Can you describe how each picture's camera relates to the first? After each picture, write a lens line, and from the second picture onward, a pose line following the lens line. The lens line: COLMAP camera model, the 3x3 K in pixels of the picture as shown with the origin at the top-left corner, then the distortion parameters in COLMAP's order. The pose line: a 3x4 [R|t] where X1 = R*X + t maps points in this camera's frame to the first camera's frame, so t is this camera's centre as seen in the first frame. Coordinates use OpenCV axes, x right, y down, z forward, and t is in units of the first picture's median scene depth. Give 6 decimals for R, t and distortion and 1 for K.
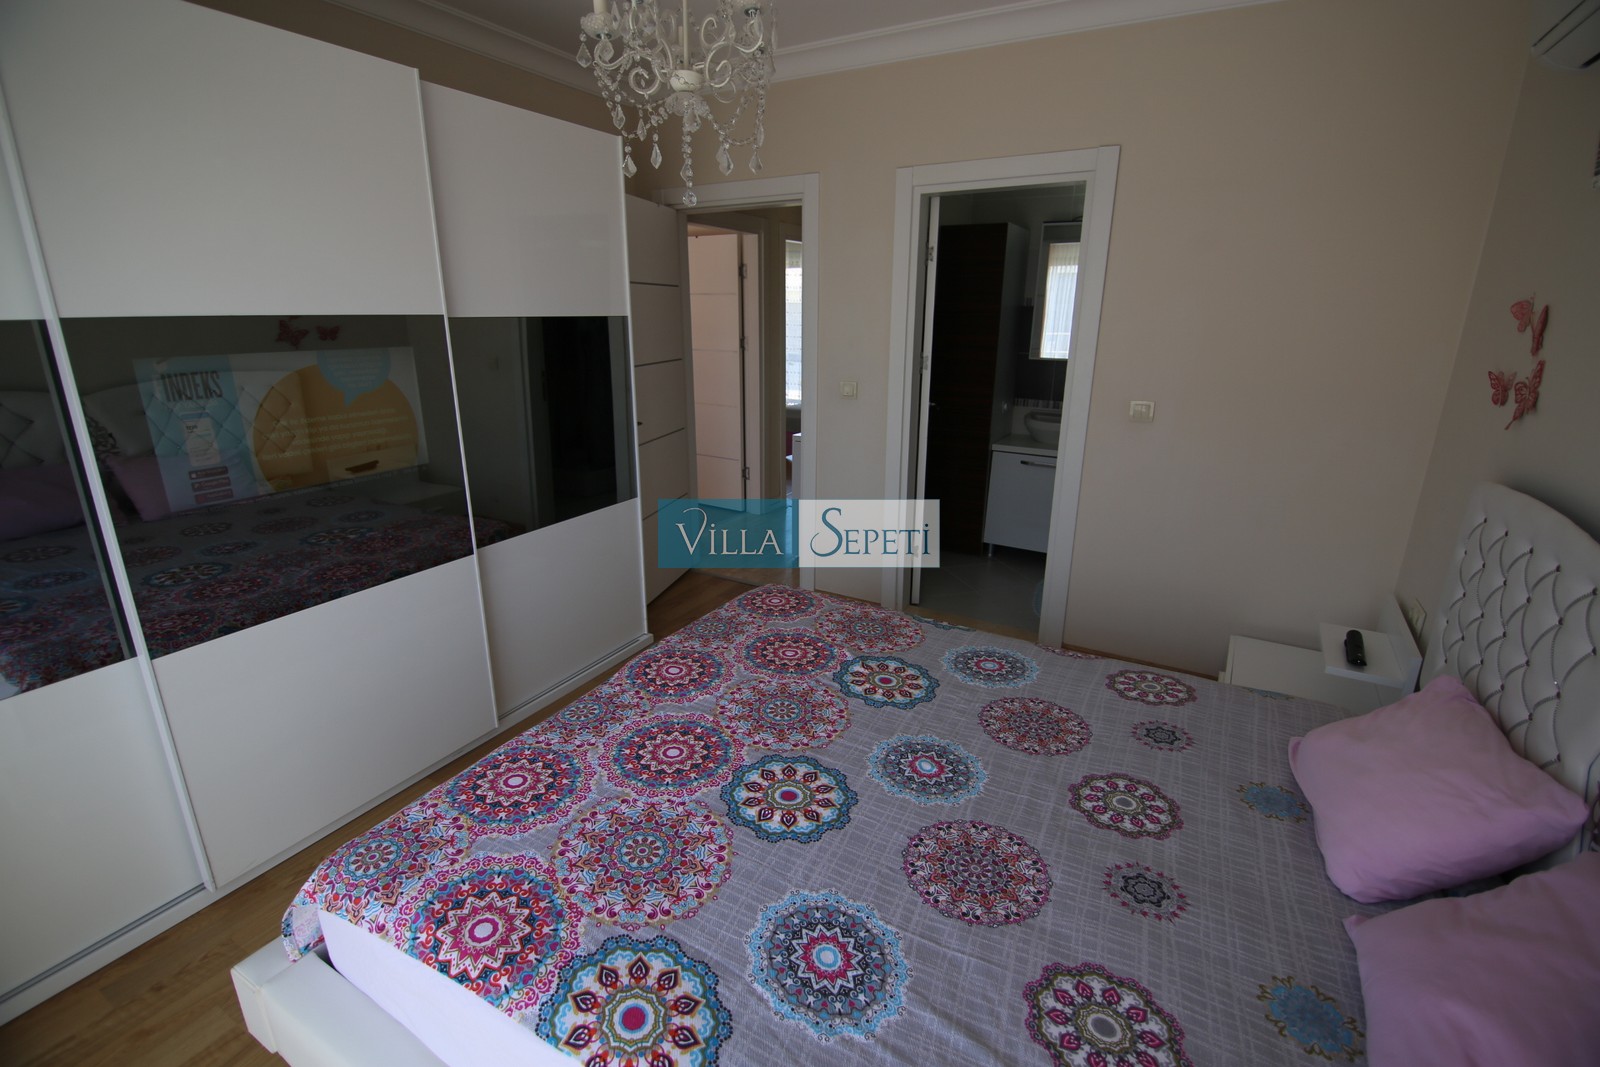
lens RADIAL K [[714.5, 0, 803.0], [0, 714.5, 527.7], [0, 0, 1]] dist [-0.005872, -0.008476]
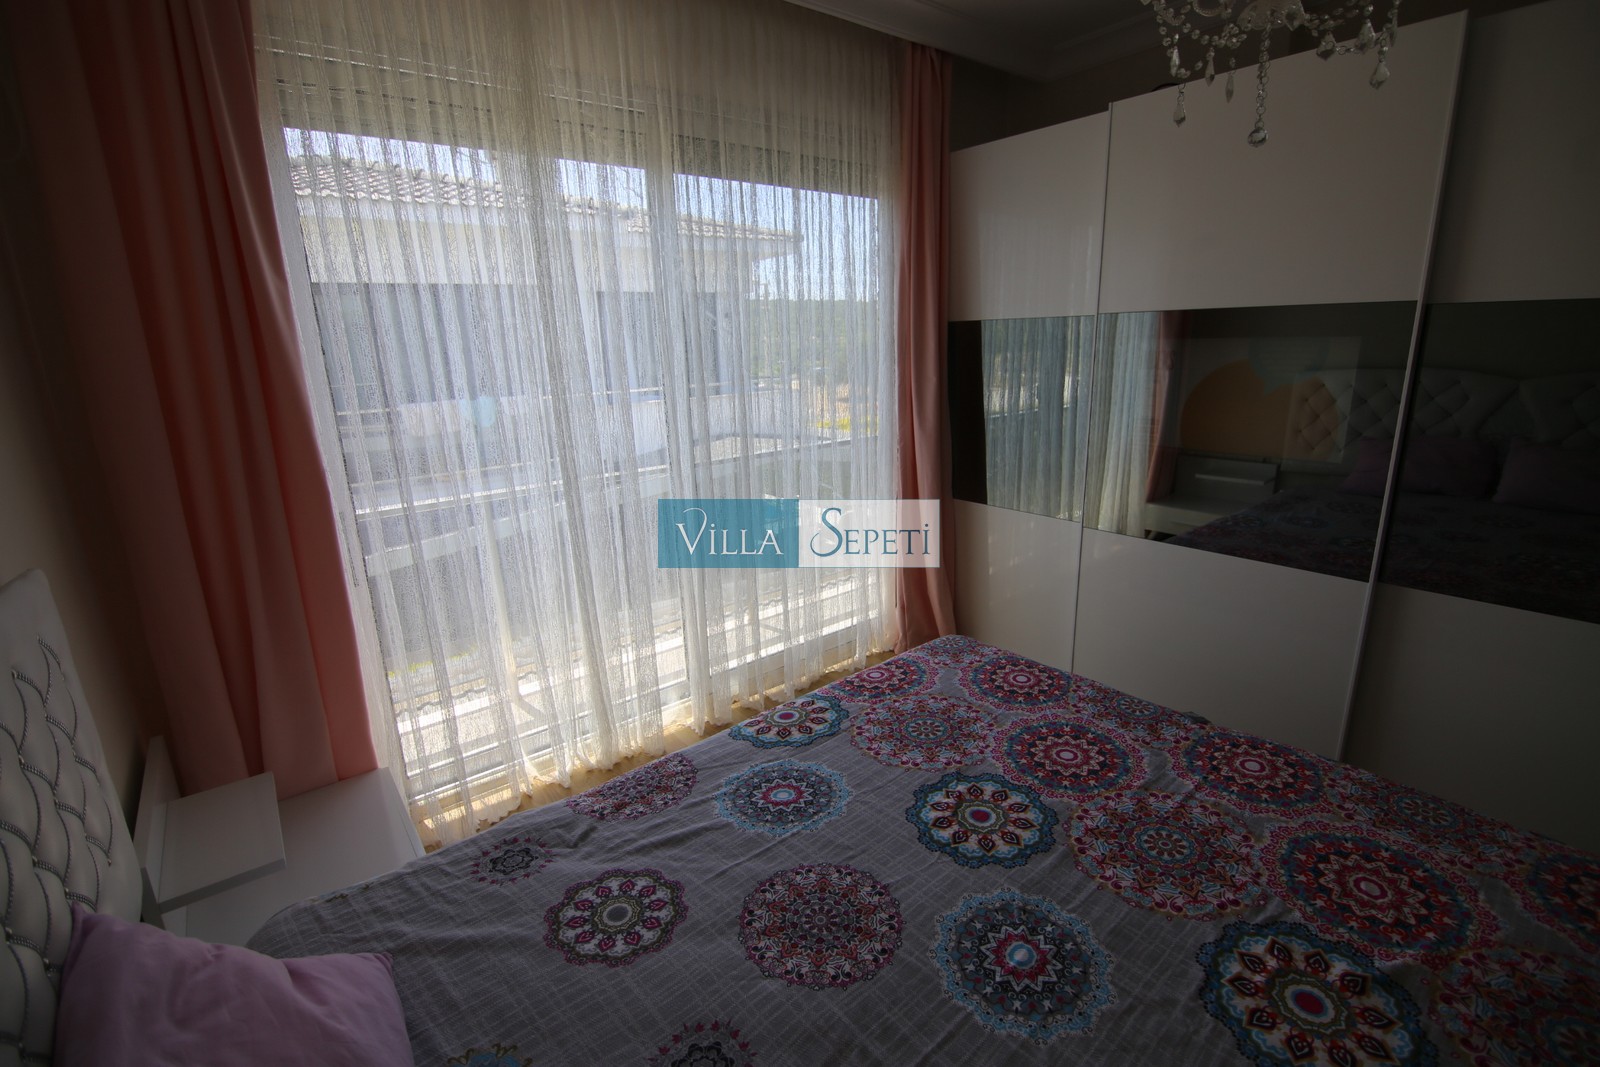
lens RADIAL K [[714.5, 0, 805.5], [0, 714.5, 529.1], [0, 0, 1]] dist [-0.005872, -0.008476]
pose [[-0.374821, 0.241137, -0.895188, 0.892823], [-0.246392, 0.904947, 0.346931, -0.250758], [0.893756, 0.350605, -0.279779, 1.029451]]
